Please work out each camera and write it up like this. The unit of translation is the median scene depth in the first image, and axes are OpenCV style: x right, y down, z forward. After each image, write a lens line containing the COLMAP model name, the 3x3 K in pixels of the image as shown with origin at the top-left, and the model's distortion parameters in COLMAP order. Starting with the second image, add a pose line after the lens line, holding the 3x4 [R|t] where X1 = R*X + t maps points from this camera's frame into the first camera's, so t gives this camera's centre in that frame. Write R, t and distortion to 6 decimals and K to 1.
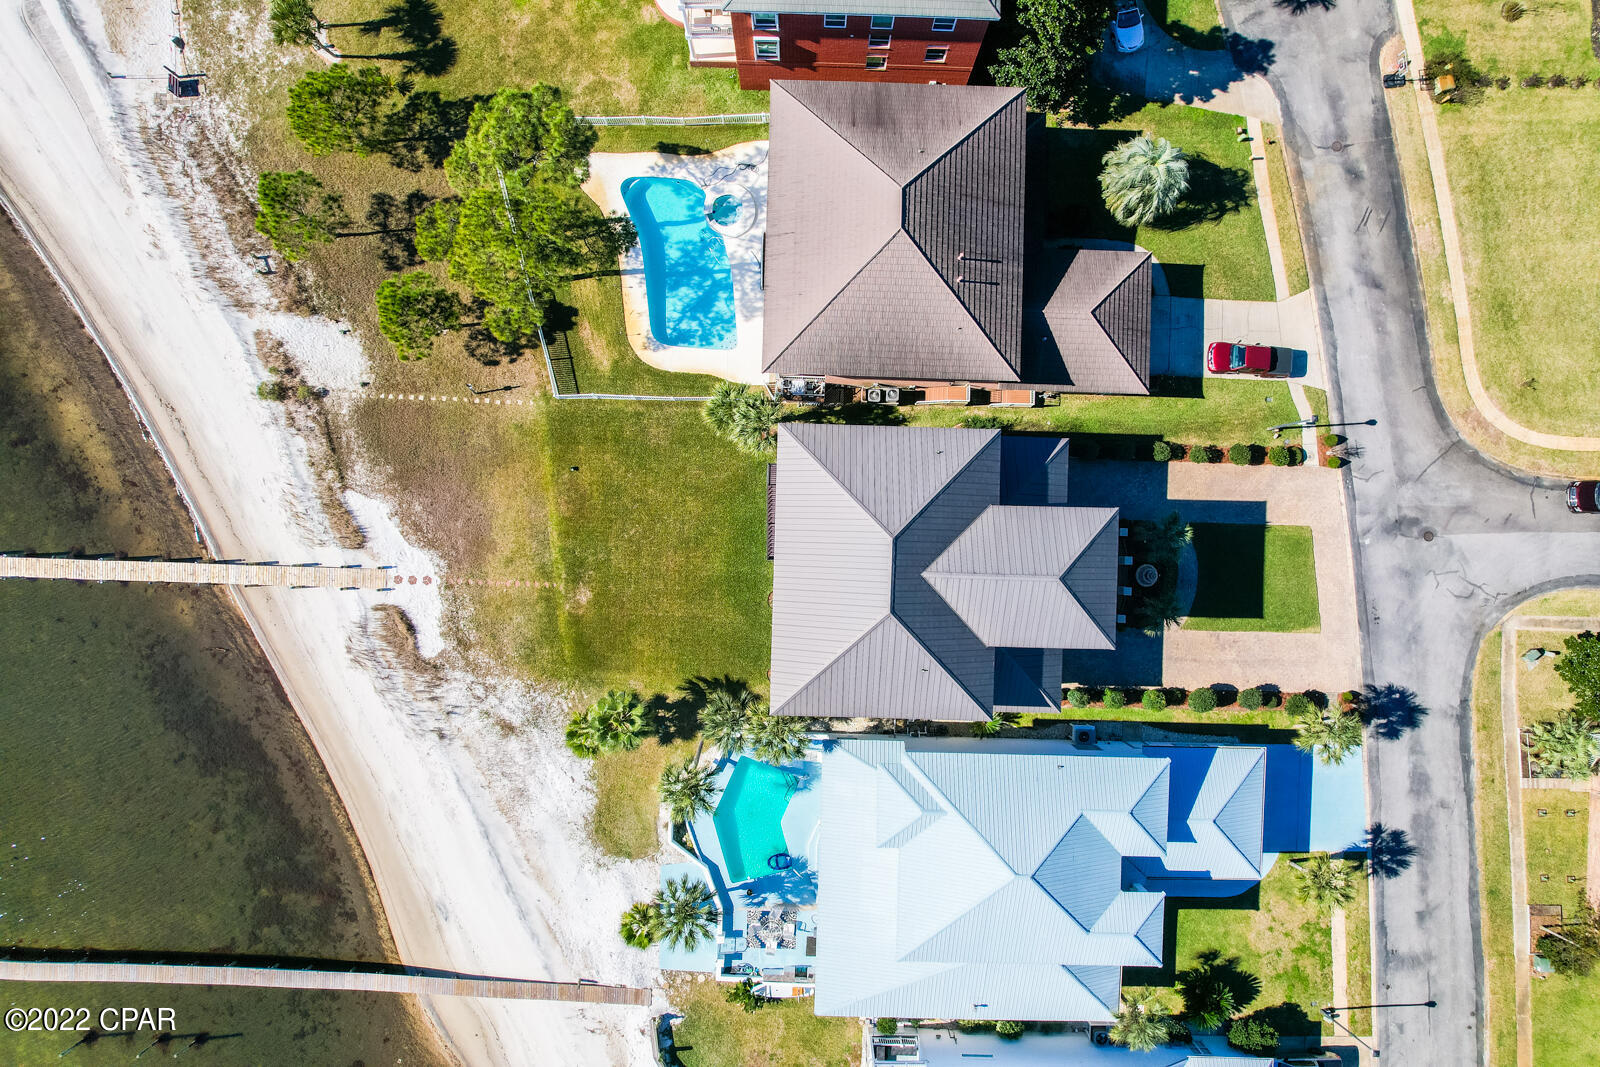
lens RADIAL K [[1032.3, 0, 805.6], [0, 1032.3, 531.1], [0, 0, 1]] dist [-0.080394, 0.075952]
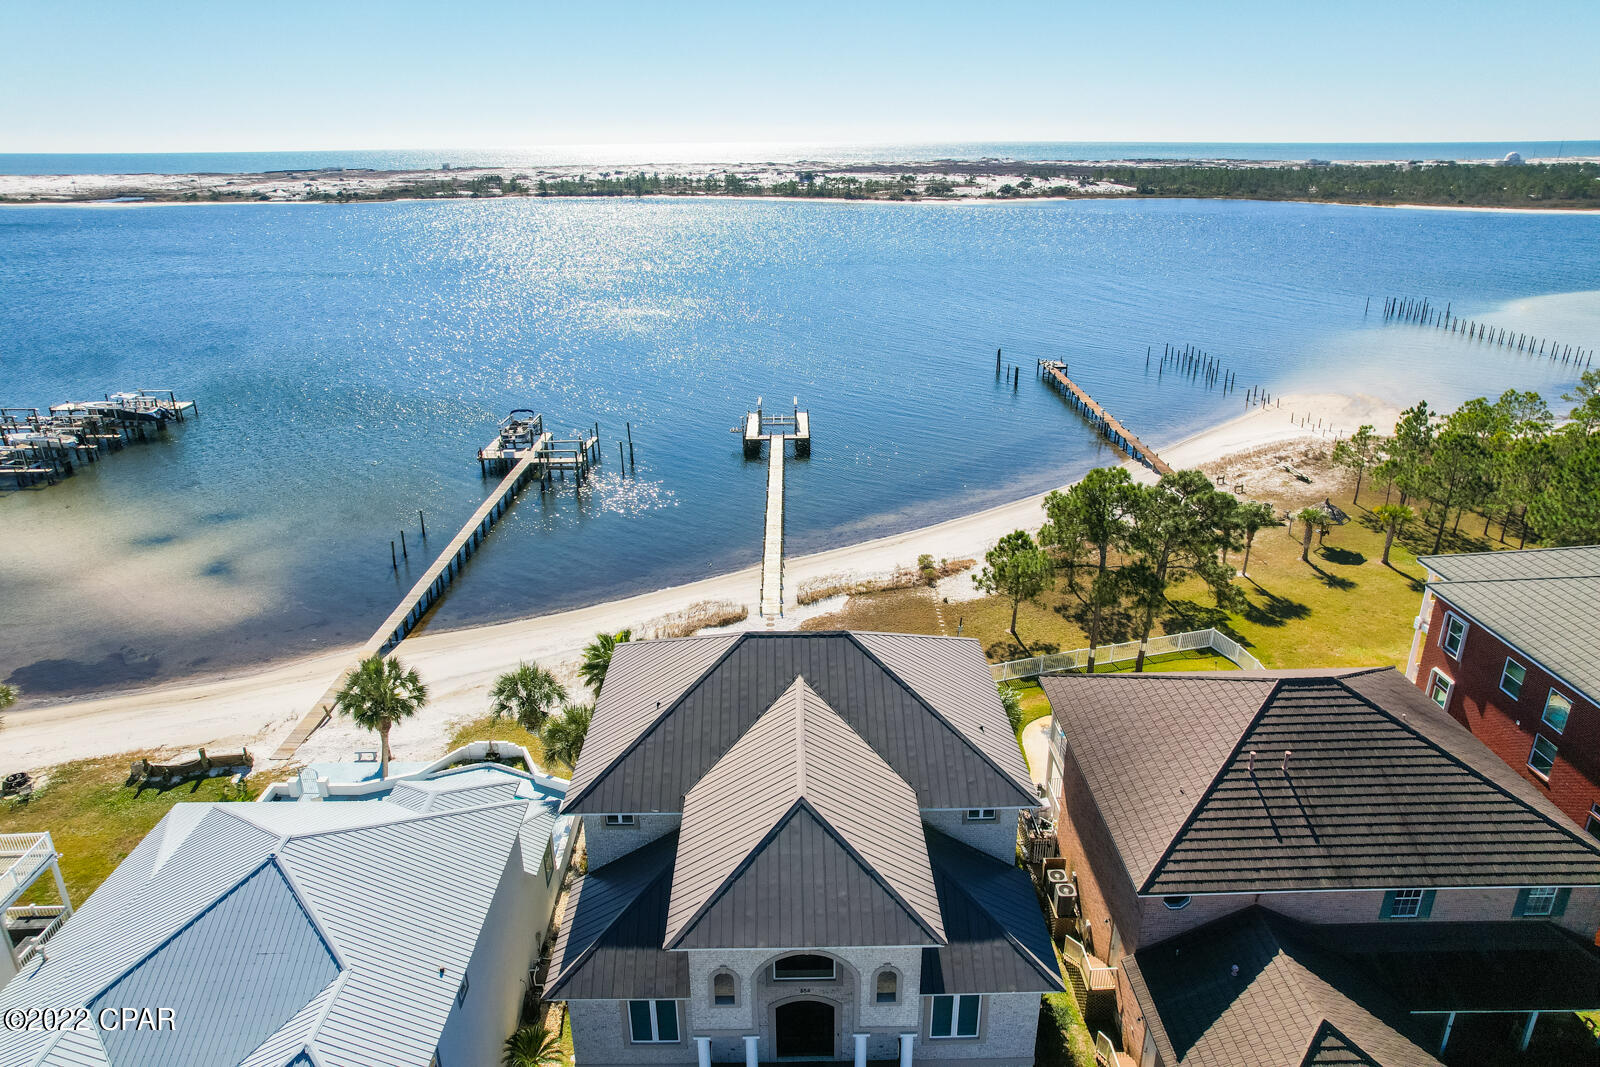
lens RADIAL K [[1028.5, 0, 805.6], [0, 1028.5, 531.4], [0, 0, 1]] dist [-0.081098, 0.076476]
pose [[0.048854, 0.355638, -0.933346, 0.584106], [-0.998525, 0.039570, -0.037188, 0.047864], [0.023707, 0.933786, 0.357046, 0.530249]]
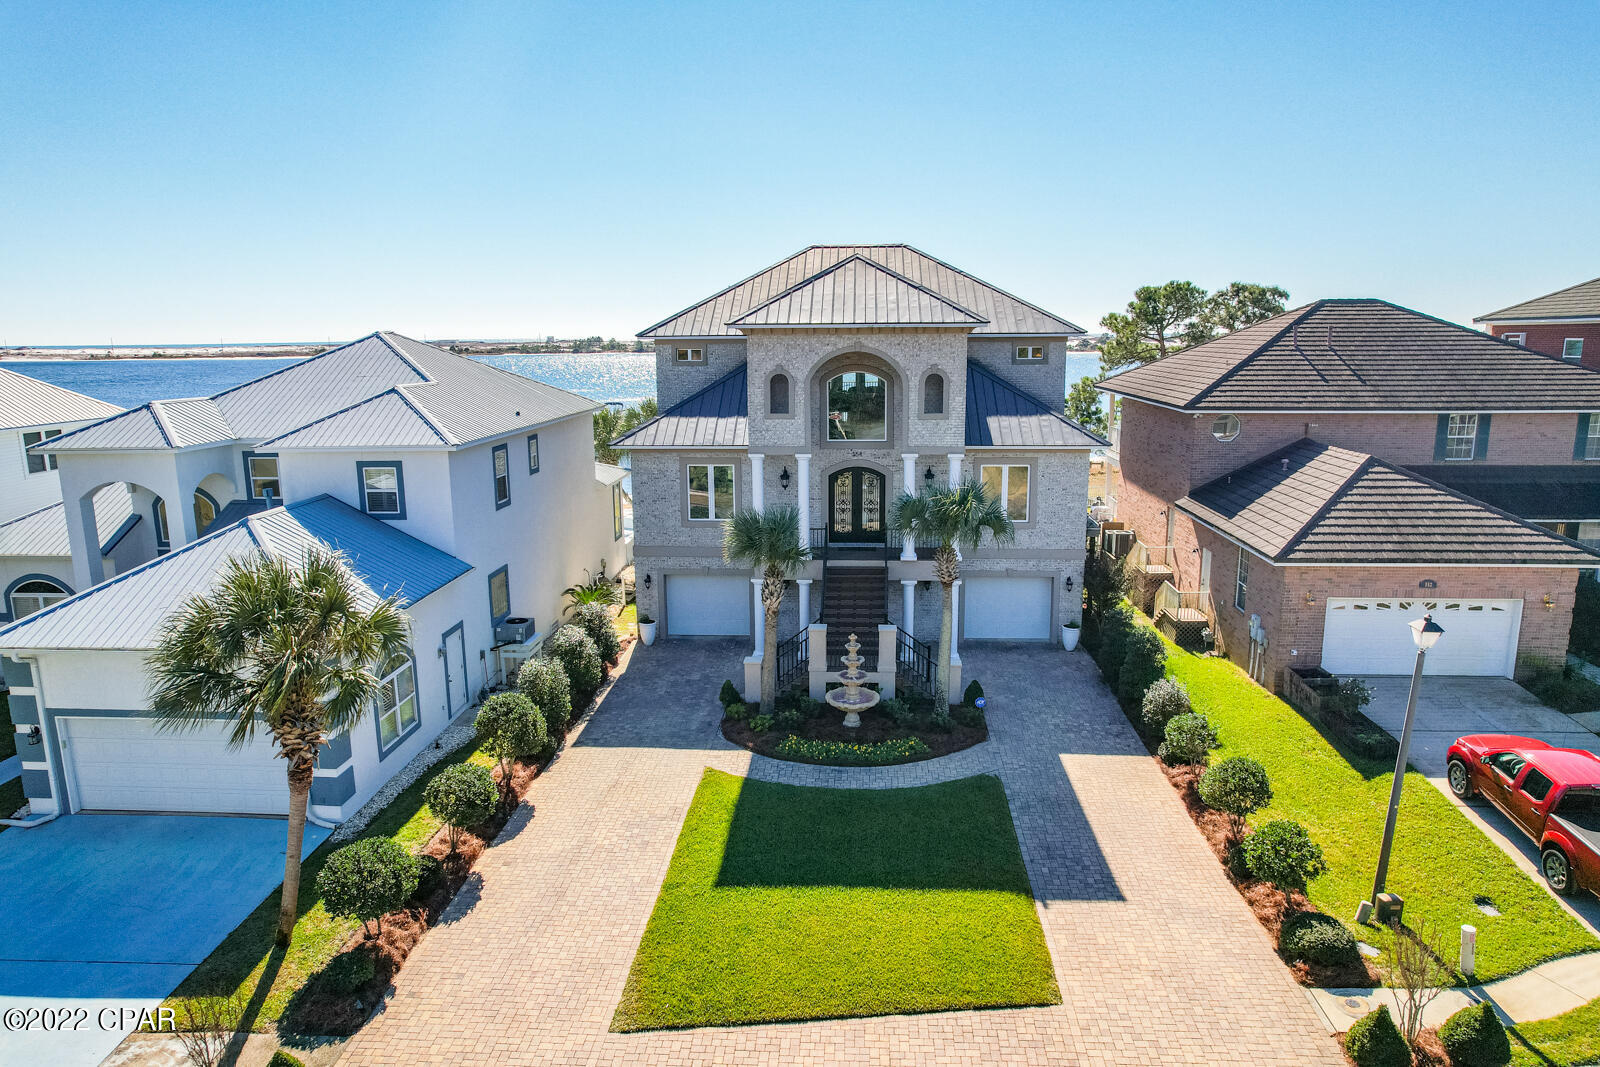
lens RADIAL K [[1032.3, 0, 805.6], [0, 1032.3, 531.1], [0, 0, 1]] dist [-0.080394, 0.075952]
pose [[-0.031927, 0.181338, -0.982902, 0.716152], [-0.999194, 0.018133, 0.035802, 0.046778], [0.024316, 0.983254, 0.180613, 0.847097]]
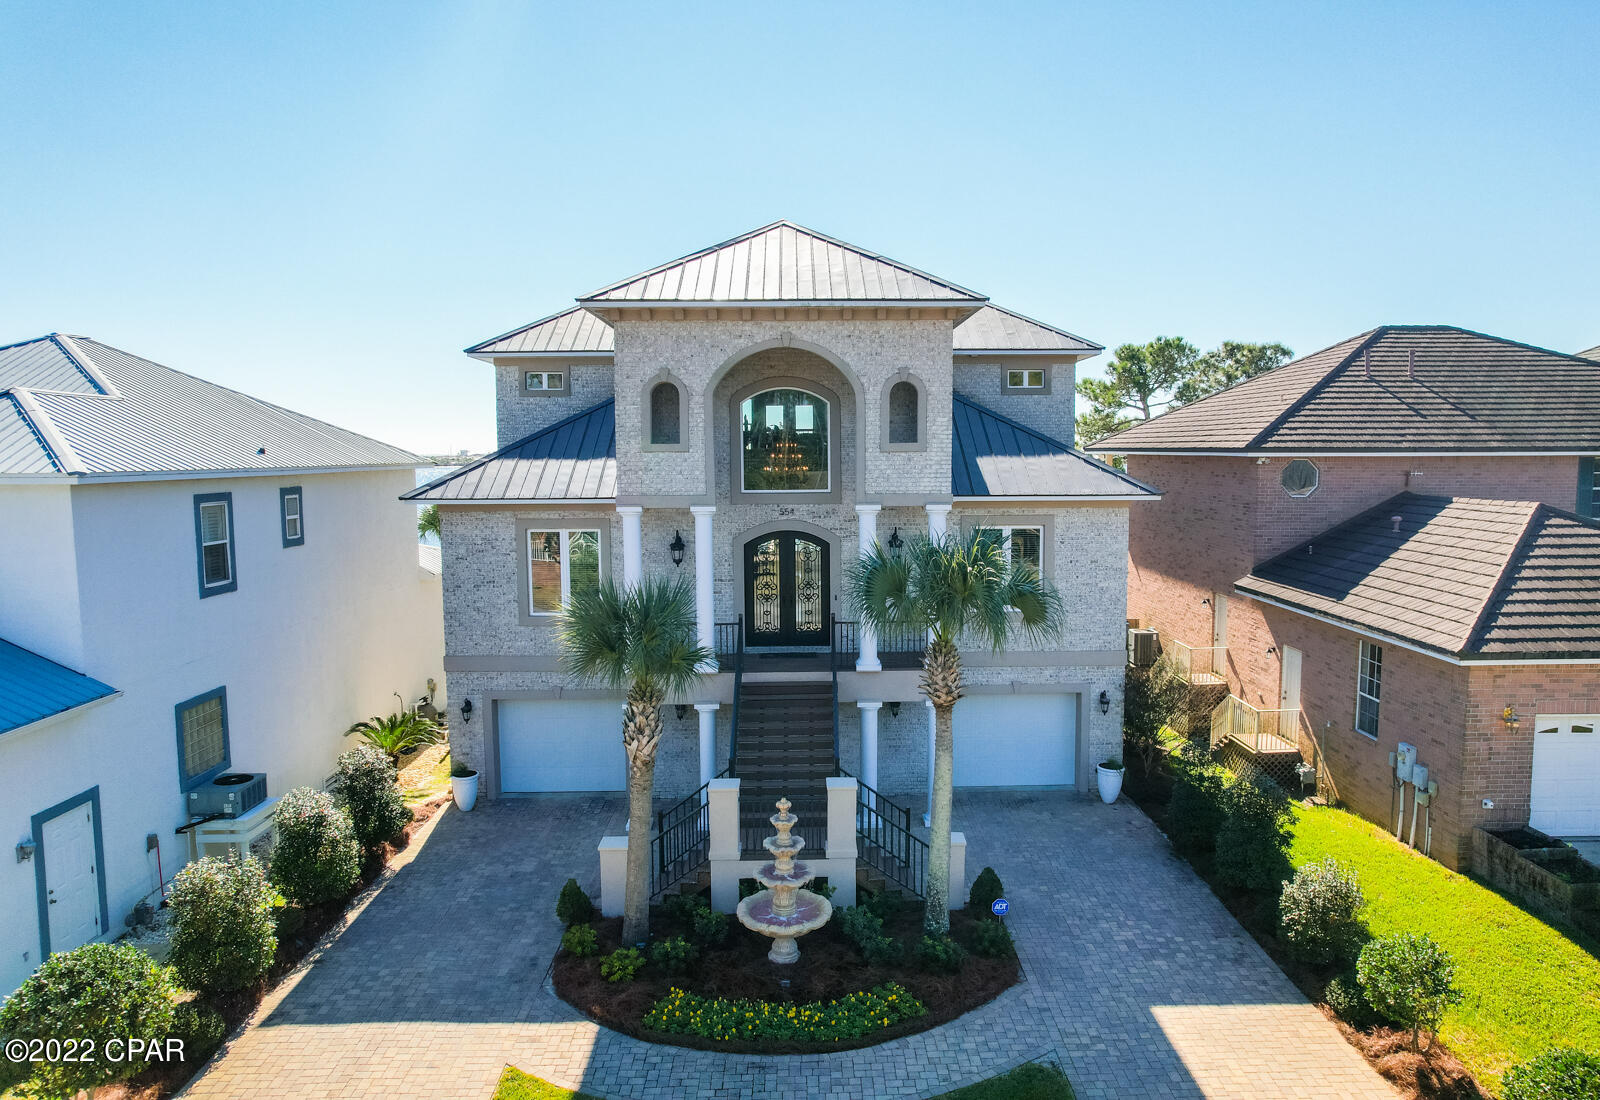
lens RADIAL K [[1056.5, 0, 830.9], [0, 1056.5, 550.2], [0, 0, 1]] dist [-0.082853, 0.071806]
pose [[0.061342, 0.086549, -0.994357, 0.556371], [-0.997867, 0.027616, -0.059155, 0.045208], [0.022341, 0.995865, 0.088058, 0.884070]]
